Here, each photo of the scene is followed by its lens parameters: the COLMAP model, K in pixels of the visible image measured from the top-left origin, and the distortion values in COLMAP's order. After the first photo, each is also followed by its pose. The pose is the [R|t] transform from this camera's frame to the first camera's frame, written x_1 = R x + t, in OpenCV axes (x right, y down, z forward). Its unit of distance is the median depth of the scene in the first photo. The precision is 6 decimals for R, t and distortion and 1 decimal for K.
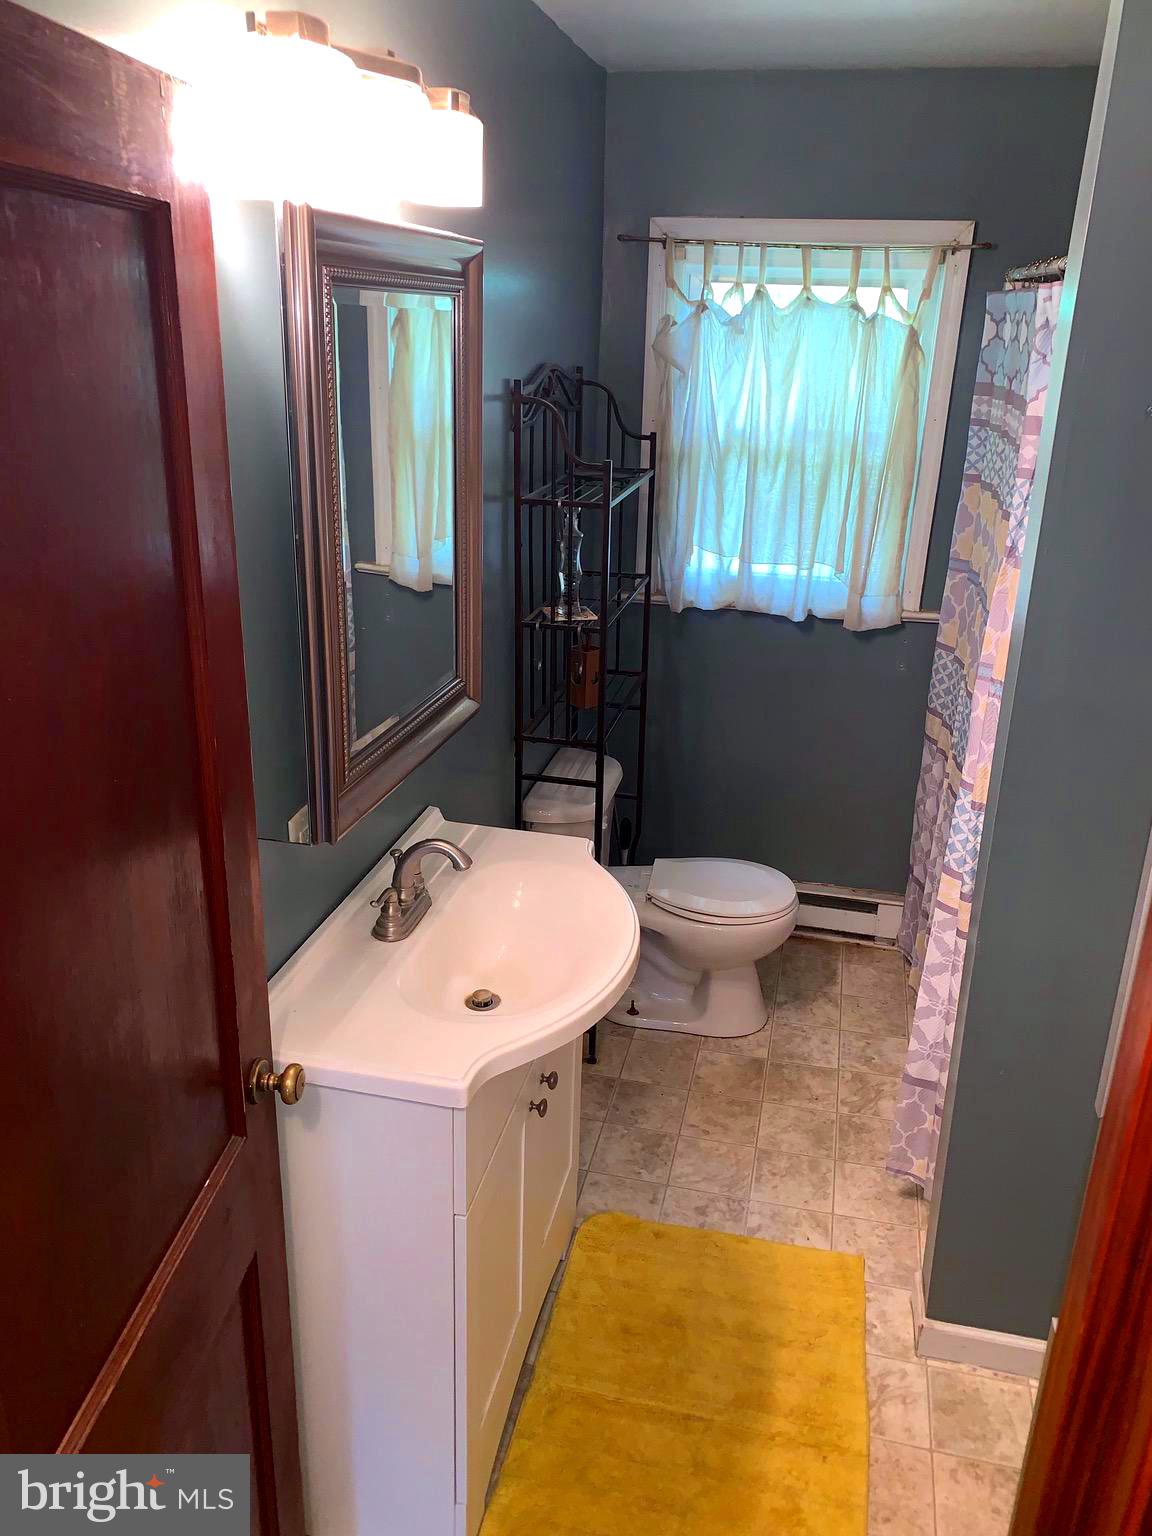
lens RADIAL K [[1187.0, 0, 588.4], [0, 1187.0, 776.8], [0, 0, 1]] dist [0.047971, -0.058386]
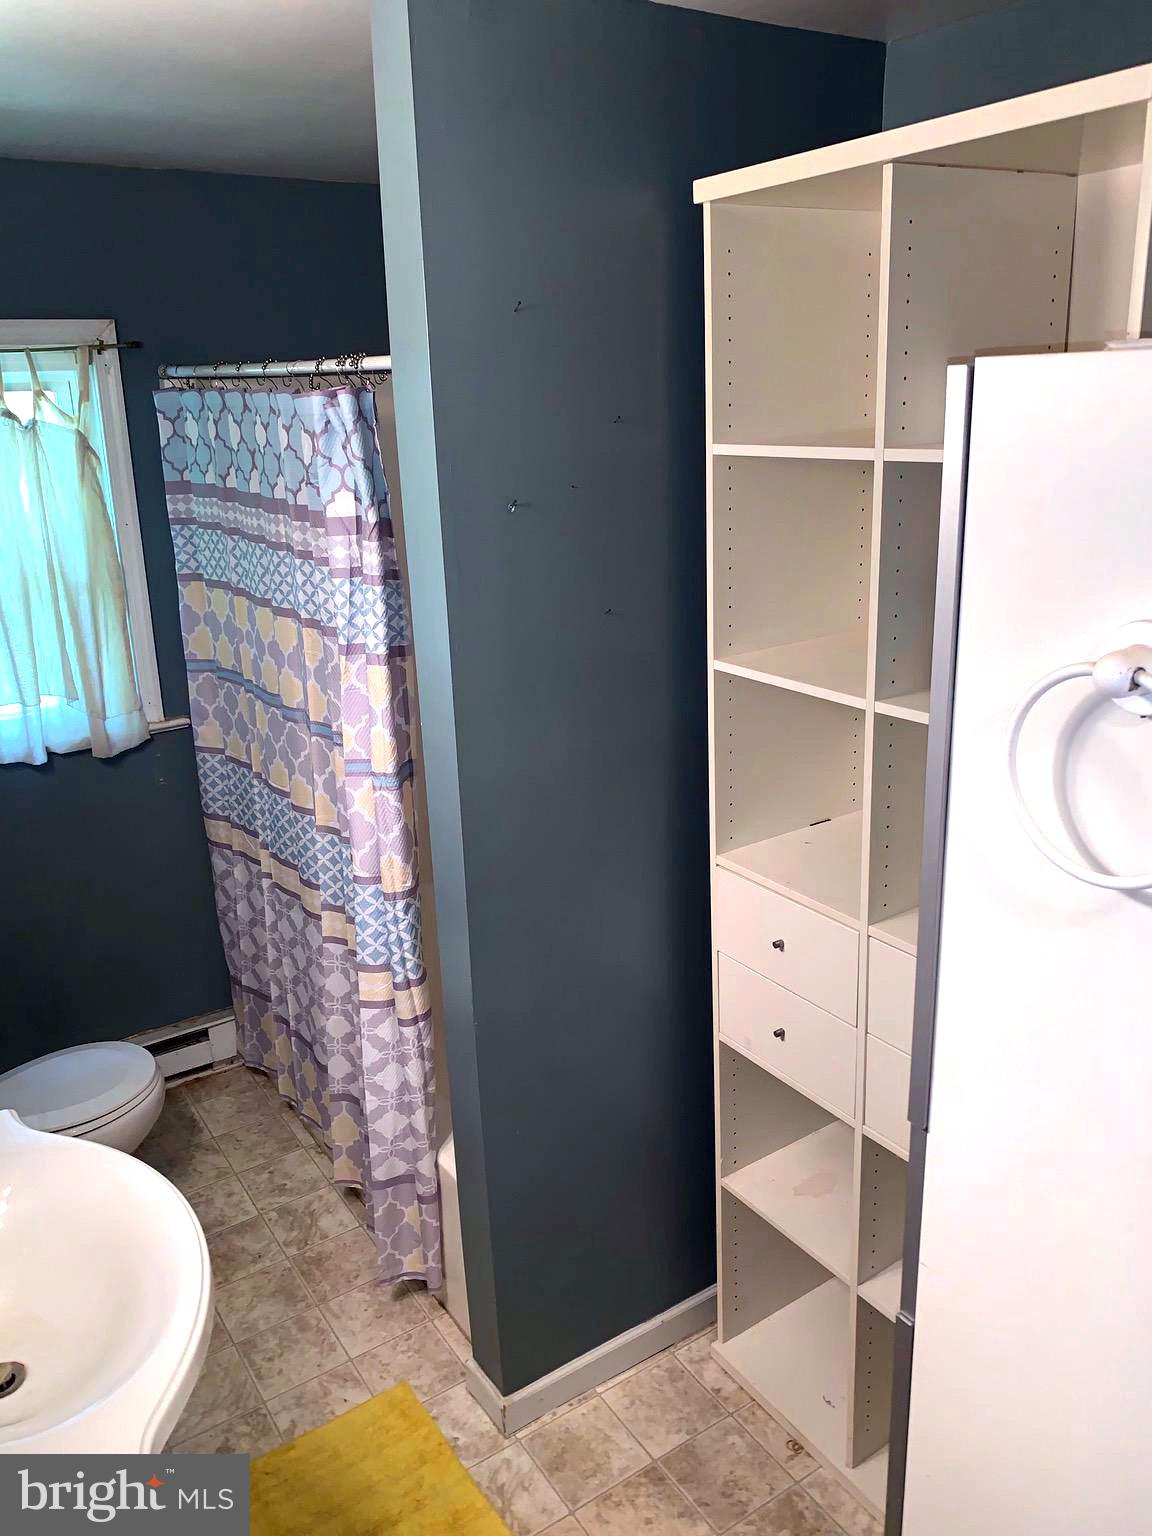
lens RADIAL K [[1187.0, 0, 588.4], [0, 1187.0, 776.8], [0, 0, 1]] dist [0.047971, -0.058386]
pose [[0.691975, -0.272856, 0.668371, -0.148235], [0.305960, 0.949407, 0.070821, -0.067625], [-0.653880, 0.155488, 0.740449, 0.099645]]
